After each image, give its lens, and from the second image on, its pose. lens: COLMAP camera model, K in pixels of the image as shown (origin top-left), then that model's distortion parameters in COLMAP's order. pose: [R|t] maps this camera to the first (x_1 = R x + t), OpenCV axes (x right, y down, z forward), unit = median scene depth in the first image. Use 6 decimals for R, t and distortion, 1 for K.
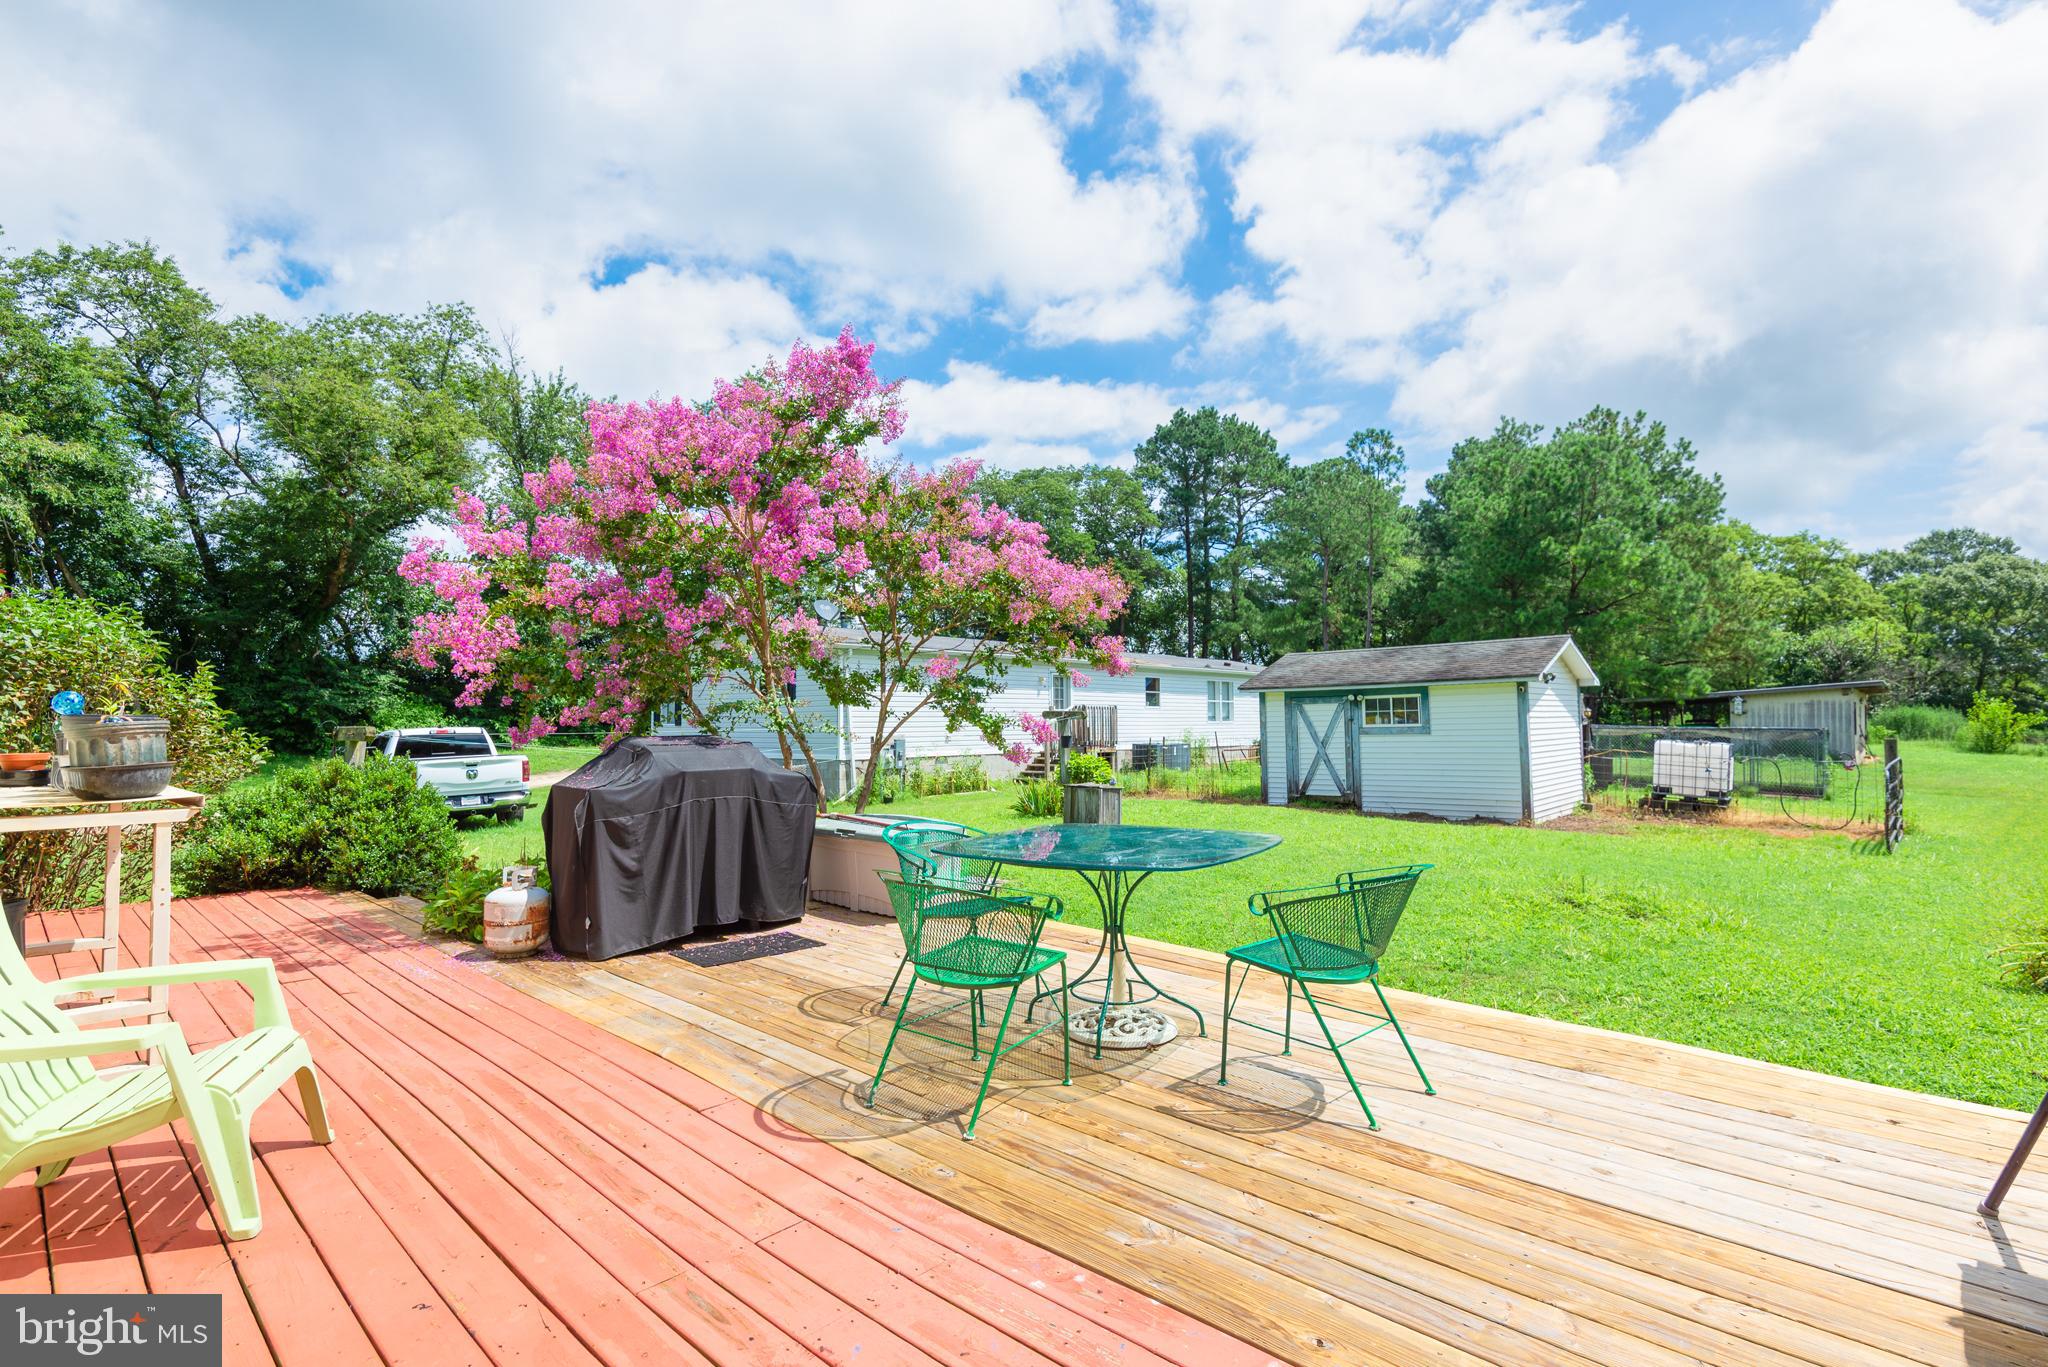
lens RADIAL K [[998.6, 0, 1027.1], [0, 998.6, 682.7], [0, 0, 1]] dist [0.002519, -0.000140]
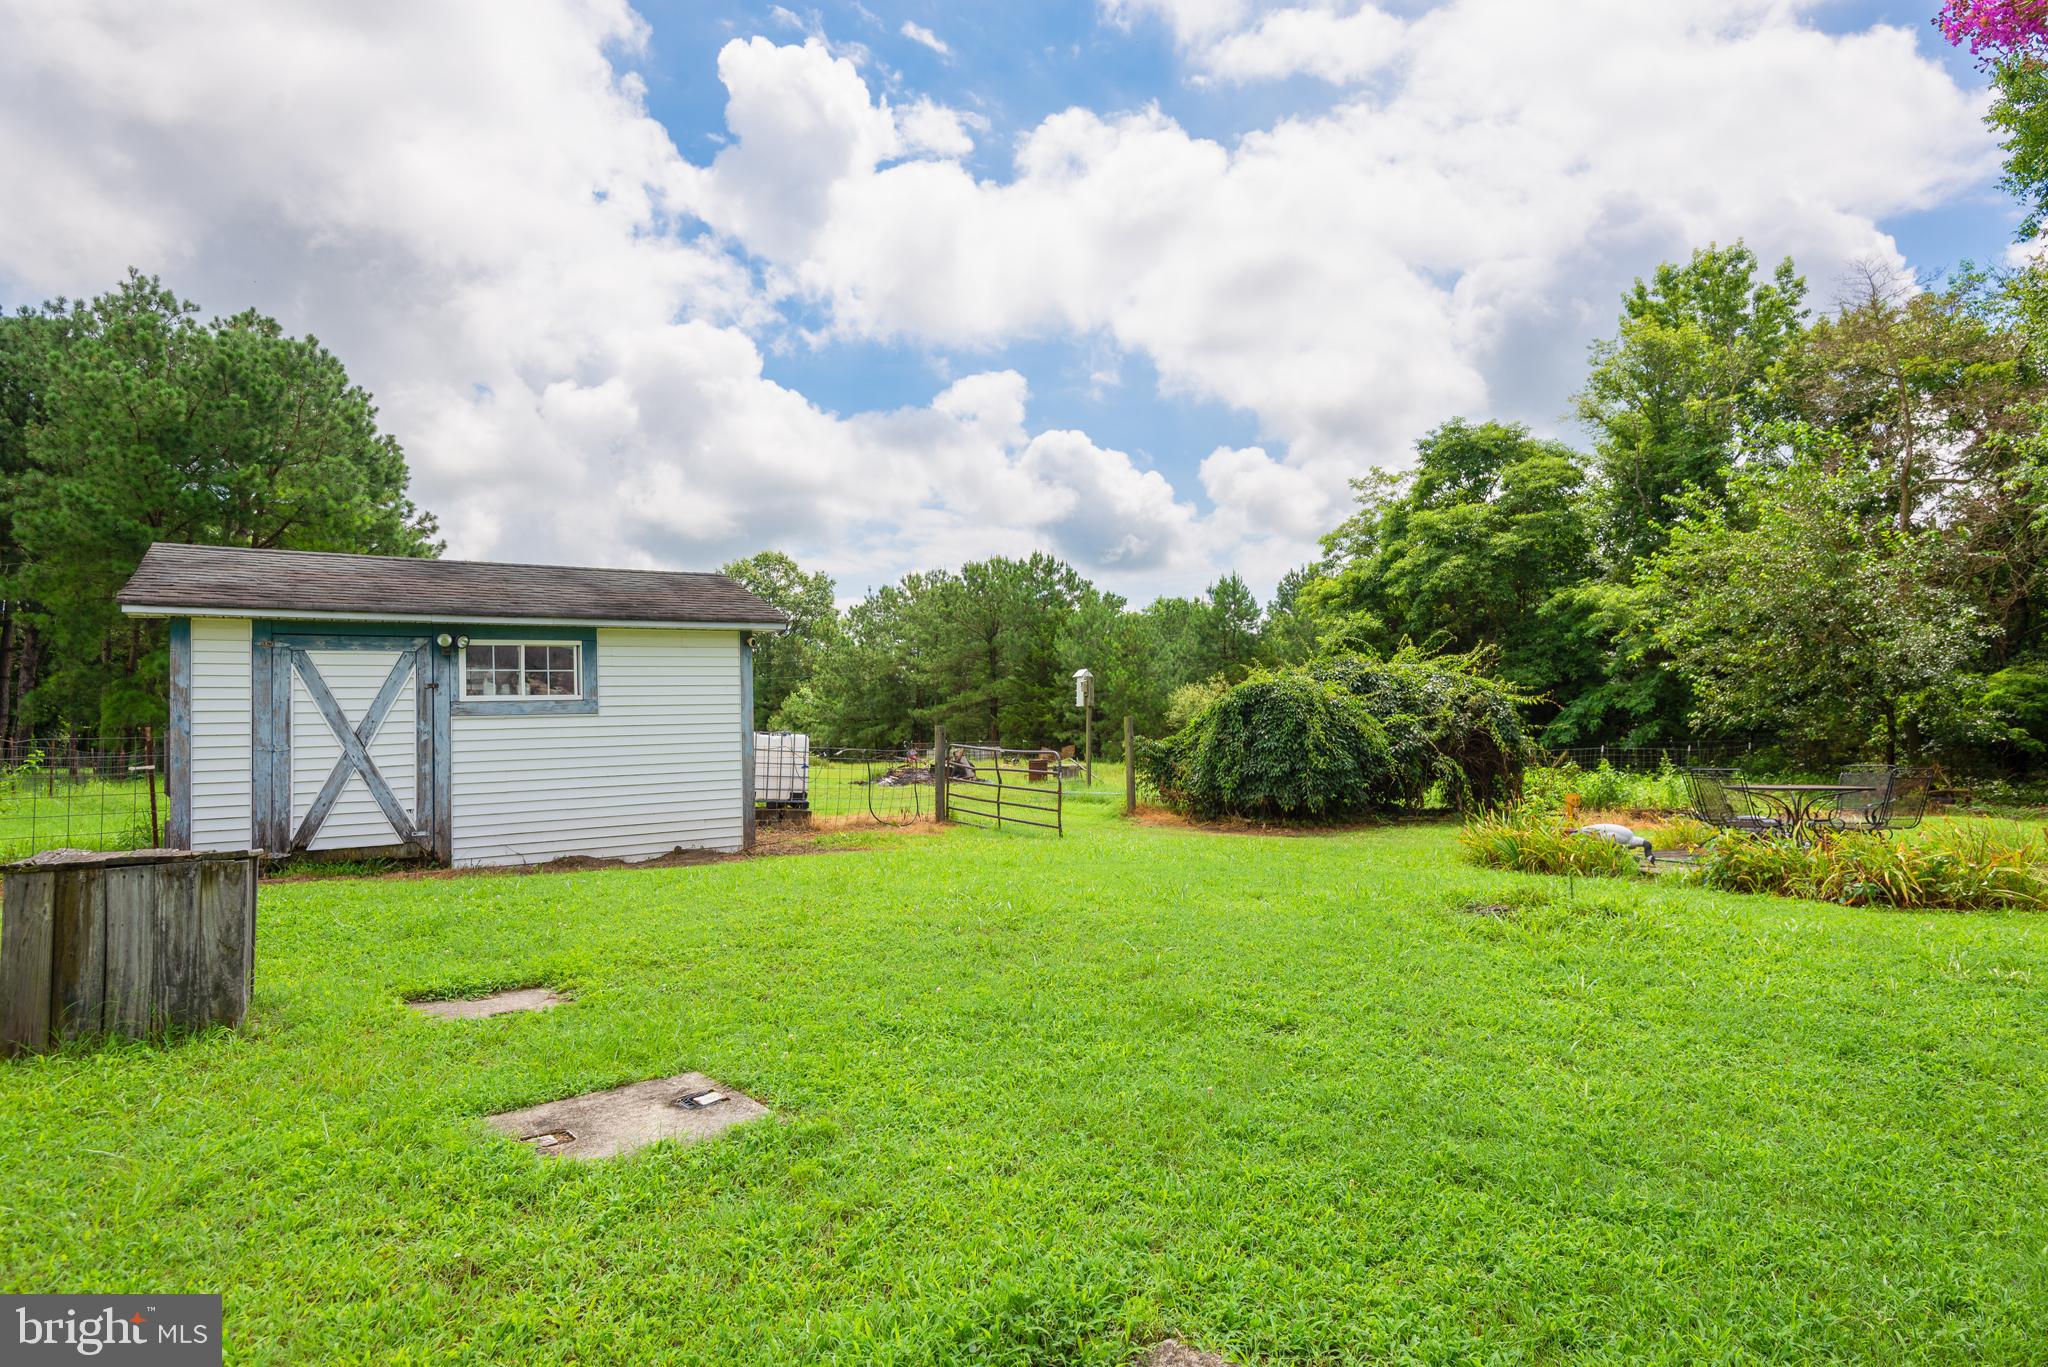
lens RADIAL K [[1099.7, 0, 1018.5], [0, 1099.7, 691.1], [0, 0, 1]] dist [0.022452, -0.001233]
pose [[0.275502, 0.039019, 0.960508, -0.120157], [-0.021607, 0.999175, -0.034392, 0.051517], [-0.961058, -0.011278, 0.276118, 0.564751]]
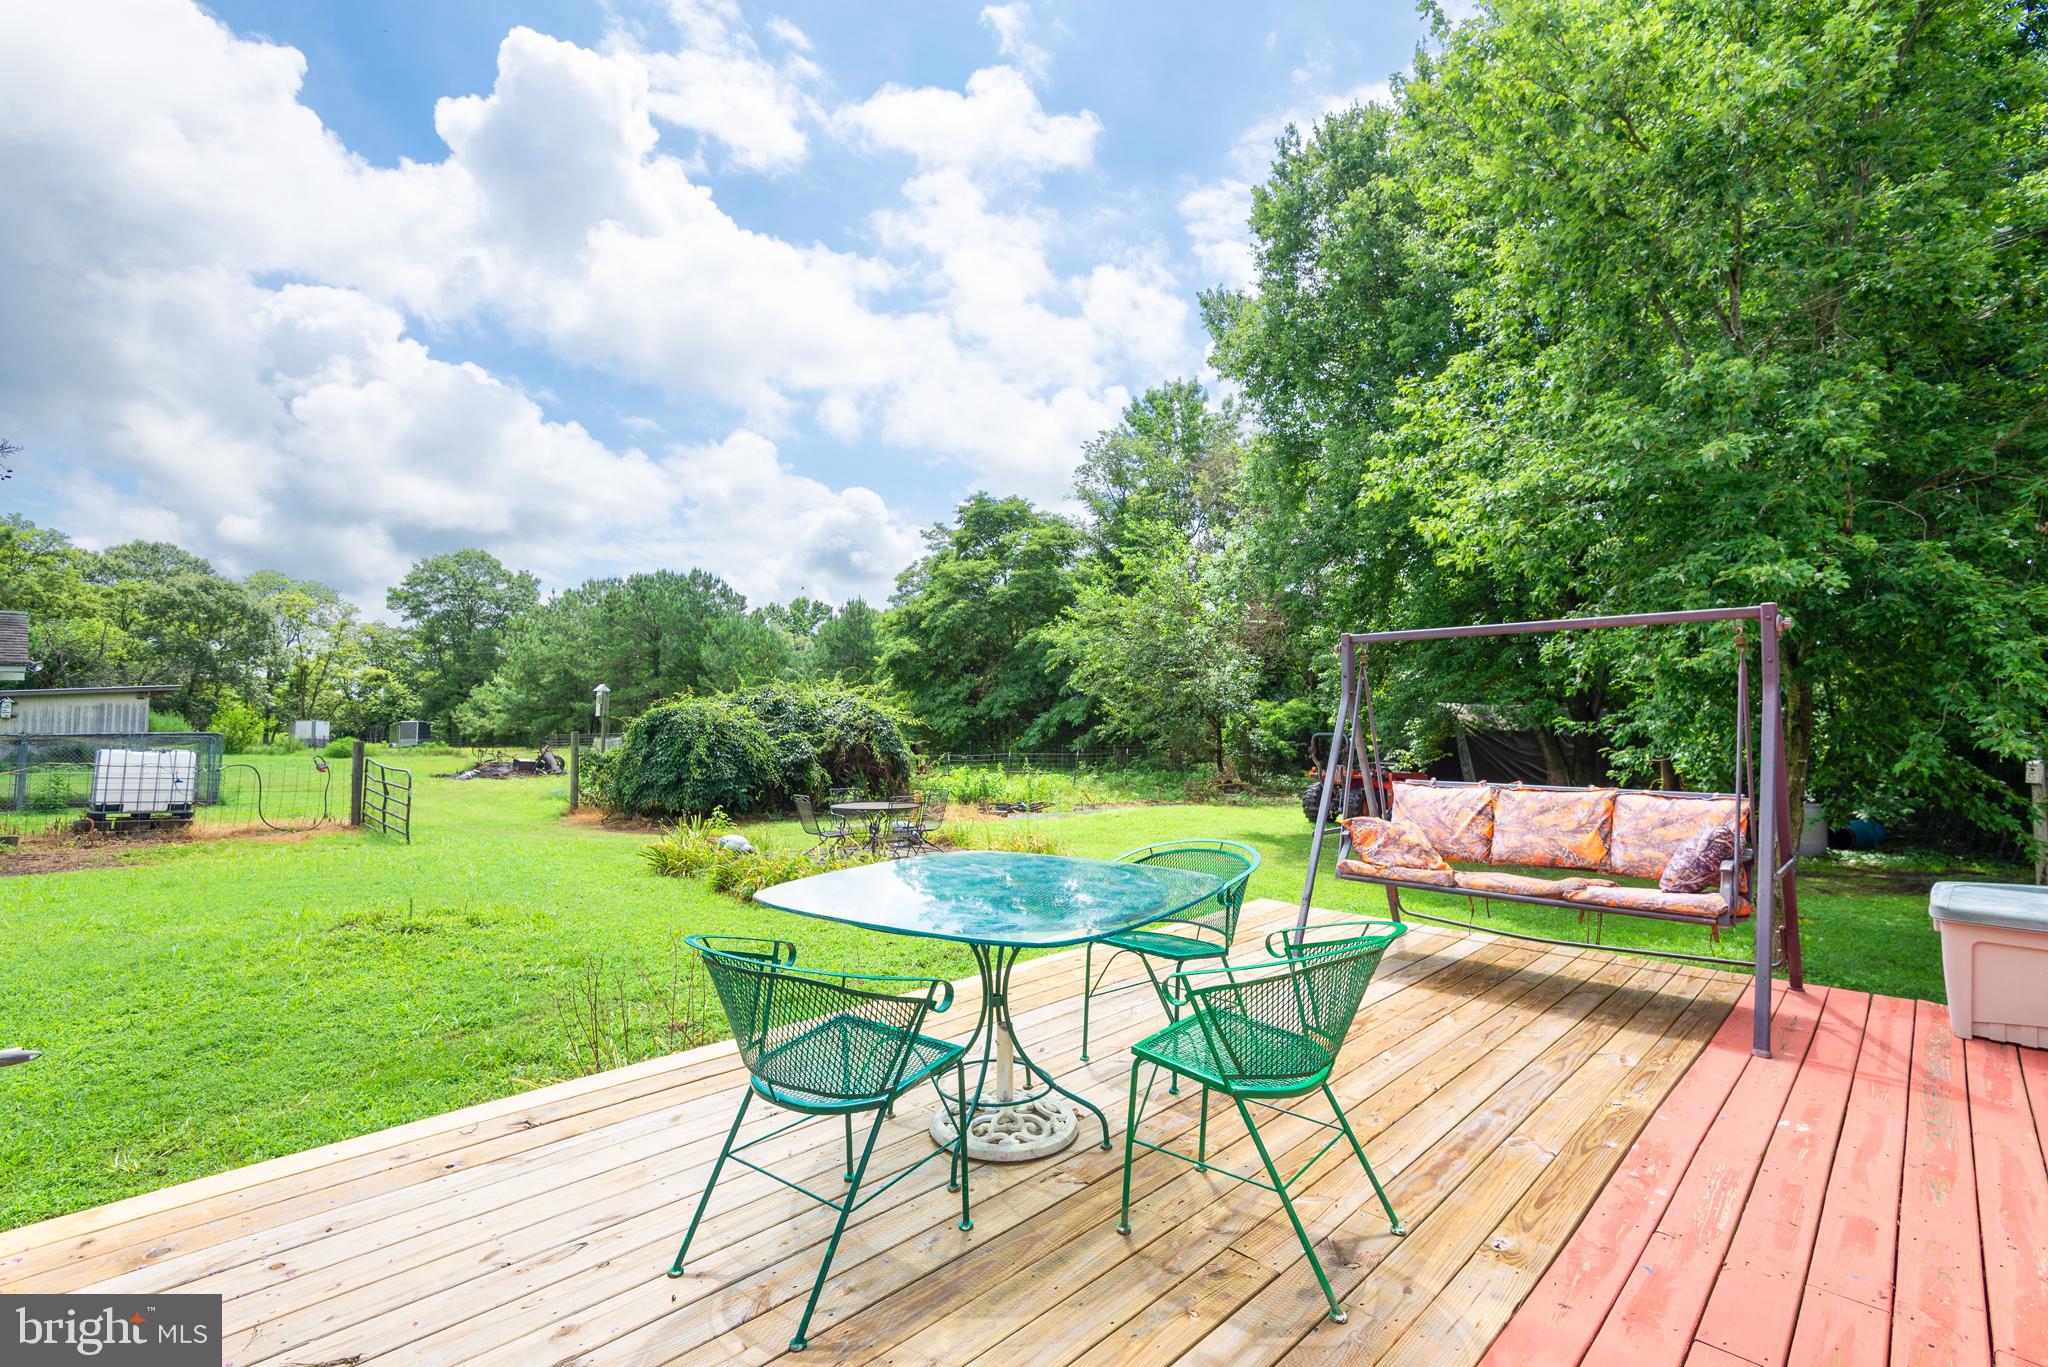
lens RADIAL K [[928.7, 0, 1026.6], [0, 928.7, 686.5], [0, 0, 1]] dist [0.013146, -0.001994]
pose [[0.006920, 0.038399, 0.999239, -0.147985], [-0.036361, 0.998611, -0.038123, 0.007038], [-0.999315, -0.036069, 0.008307, 0.227367]]
